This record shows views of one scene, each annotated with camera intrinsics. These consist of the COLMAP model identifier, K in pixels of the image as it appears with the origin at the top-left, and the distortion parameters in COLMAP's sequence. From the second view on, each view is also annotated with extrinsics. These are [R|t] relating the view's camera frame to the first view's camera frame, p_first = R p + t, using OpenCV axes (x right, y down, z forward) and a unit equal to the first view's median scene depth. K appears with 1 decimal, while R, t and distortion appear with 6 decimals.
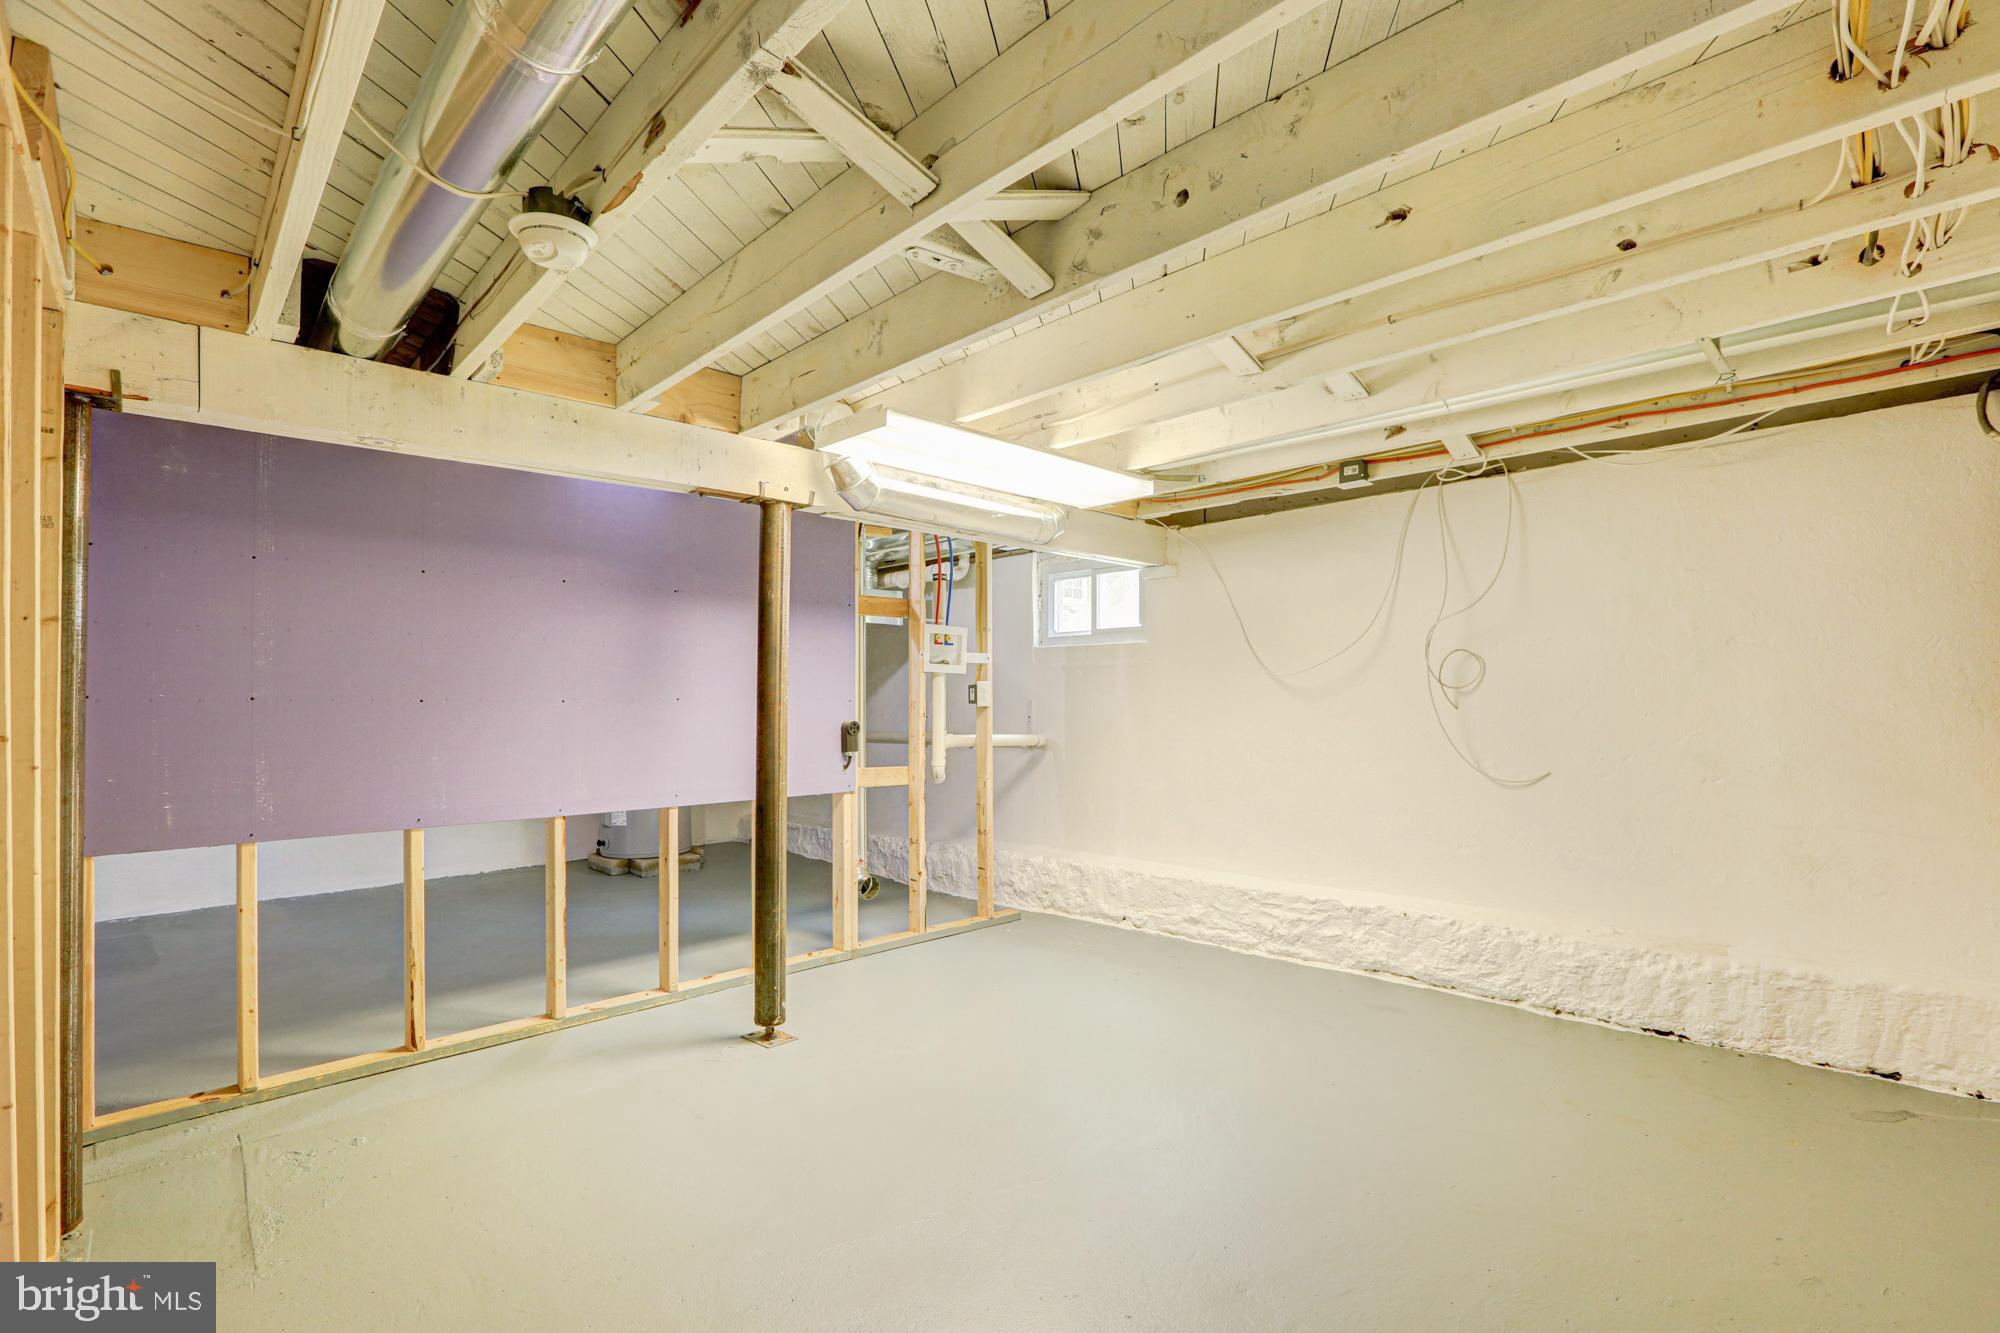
lens RADIAL K [[943.9, 0, 991.5], [0, 943.9, 704.2], [0, 0, 1]] dist [-0.000147, 0.000212]
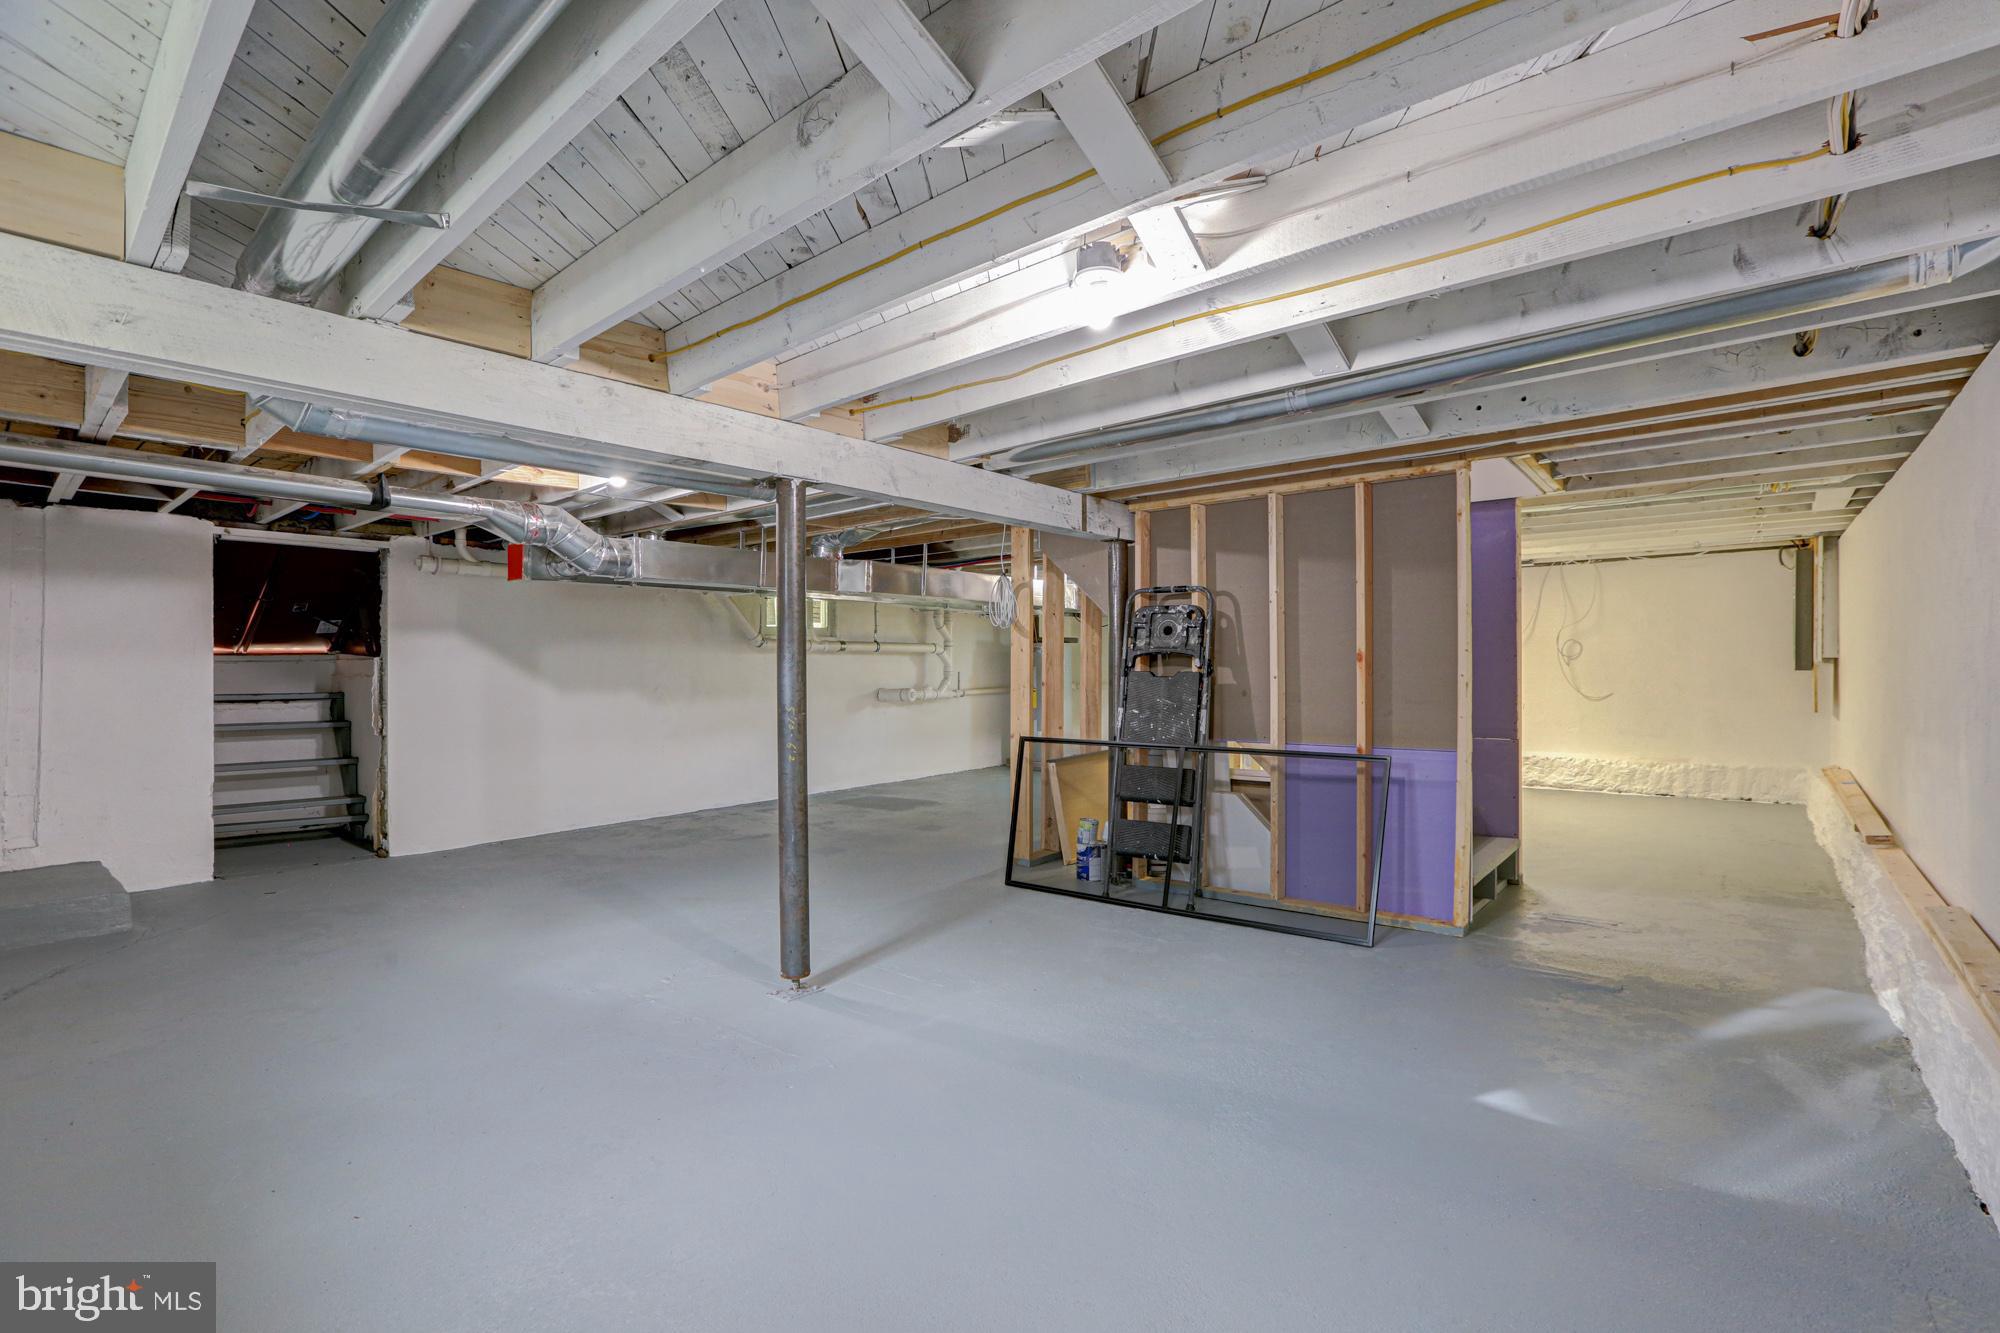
lens RADIAL K [[933.4, 0, 1000.0], [0, 933.4, 666.5], [0, 0, 1]] dist [-0.000229, -0.000062]
pose [[0.995240, 0.009675, 0.096975, -1.301519], [-0.009825, 0.999951, 0.001066, 0.020820], [-0.096960, -0.002014, 0.995286, -1.310440]]
